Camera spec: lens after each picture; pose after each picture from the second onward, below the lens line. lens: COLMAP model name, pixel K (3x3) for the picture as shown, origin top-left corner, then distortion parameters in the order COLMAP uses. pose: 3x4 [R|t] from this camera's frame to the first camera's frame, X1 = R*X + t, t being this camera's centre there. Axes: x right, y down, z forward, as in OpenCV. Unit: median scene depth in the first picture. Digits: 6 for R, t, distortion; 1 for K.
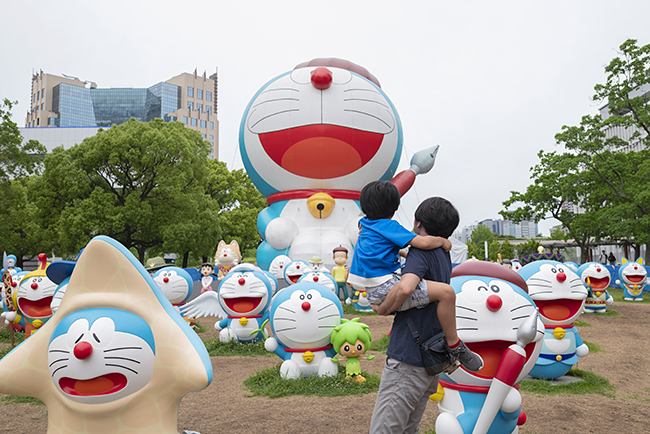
lens RADIAL K [[604.9, 0, 325.0], [0, 604.9, 217.0], [0, 0, 1]] dist [0.005898, 0.000118]
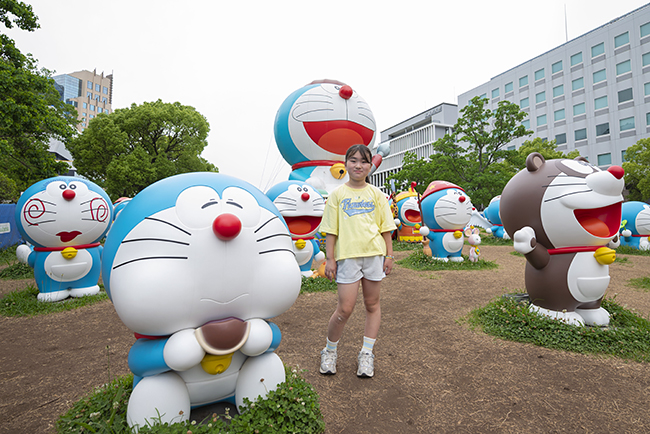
lens RADIAL K [[373.9, 0, 324.0], [0, 373.9, 207.4], [0, 0, 1]] dist [0.002243, 0.000556]
pose [[0.925211, 0.039186, 0.377423, -0.303626], [-0.058117, 0.997552, 0.038898, 0.030040], [-0.374975, -0.057924, 0.925224, 0.059085]]
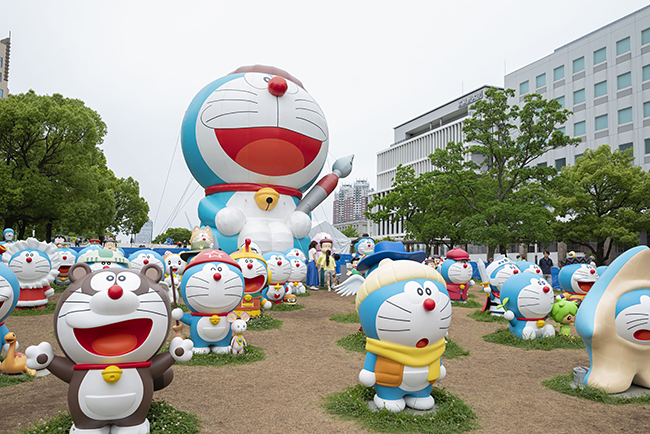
lens RADIAL K [[571.1, 0, 299.1], [0, 571.1, 229.9], [0, 0, 1]] dist [-0.002947, 0.000065]
pose [[0.942137, 0.059143, 0.329970, -0.216927], [-0.073310, 0.996838, 0.030646, 0.001097], [-0.327114, -0.053062, 0.943494, -0.020475]]
